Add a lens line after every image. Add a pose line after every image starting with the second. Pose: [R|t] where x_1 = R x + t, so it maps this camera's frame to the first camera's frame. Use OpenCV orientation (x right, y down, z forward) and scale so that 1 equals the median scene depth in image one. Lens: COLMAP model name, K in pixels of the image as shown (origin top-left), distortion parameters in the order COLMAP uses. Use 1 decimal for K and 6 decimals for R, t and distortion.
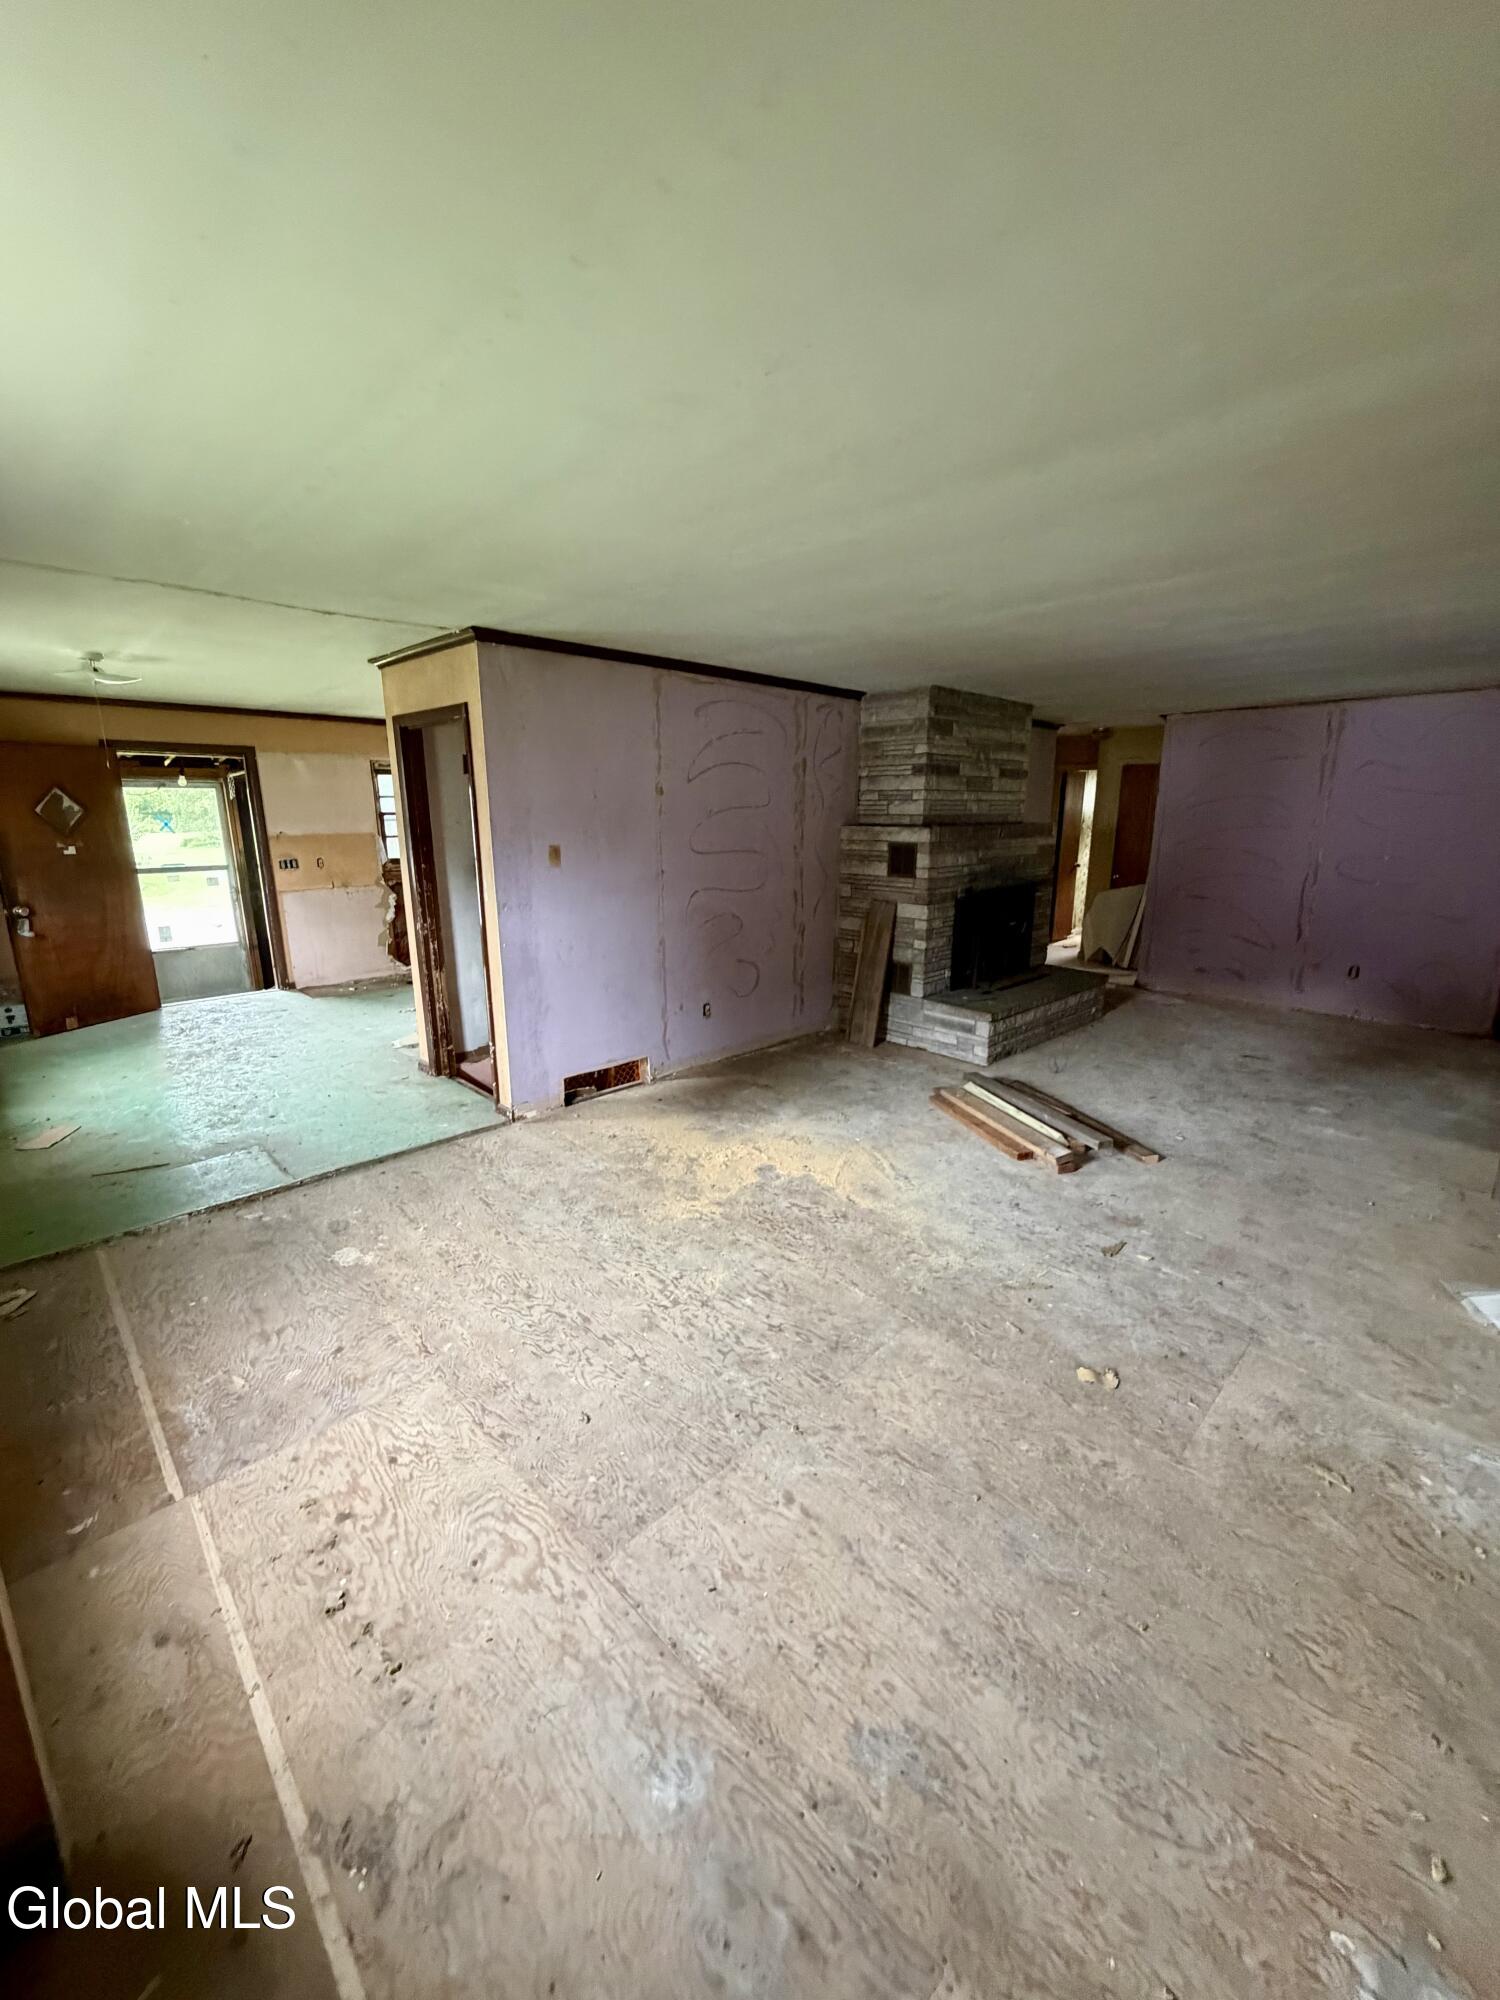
lens RADIAL K [[788.8, 0, 749.4], [0, 788.8, 991.0], [0, 0, 1]] dist [-0.000082, -0.000157]
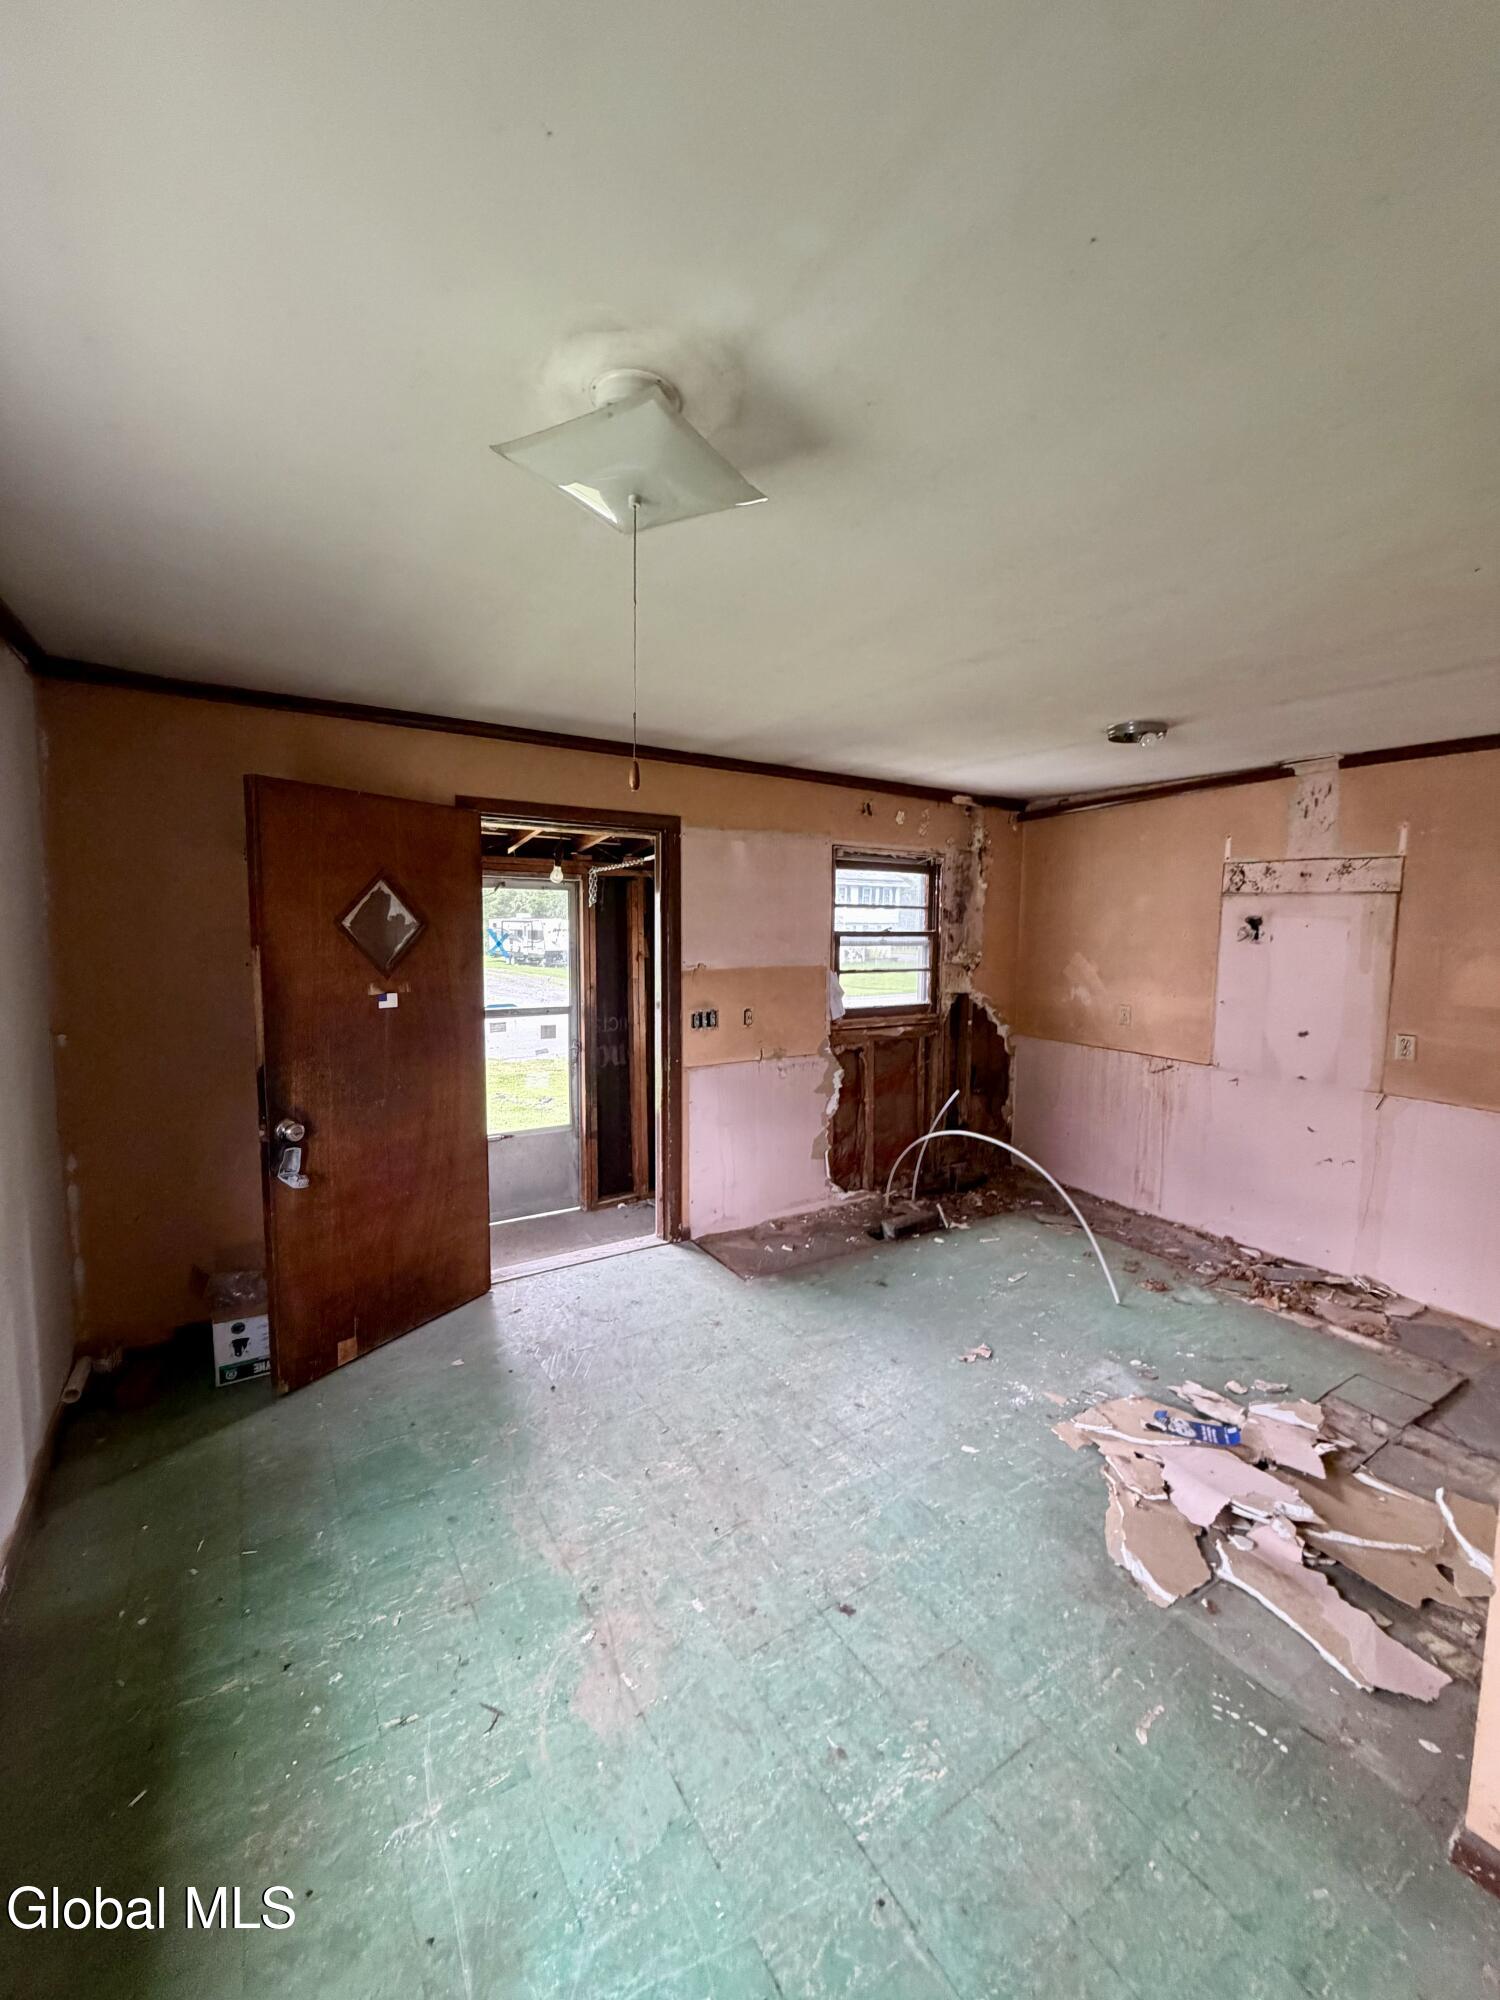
lens RADIAL K [[788.8, 0, 753.9], [0, 788.8, 990.8], [0, 0, 1]] dist [-0.000082, -0.000157]
pose [[0.979406, 0.031917, -0.199362, -0.393630], [-0.059463, 0.989229, -0.133756, -0.096966], [0.192946, 0.142856, 0.970754, 0.409376]]
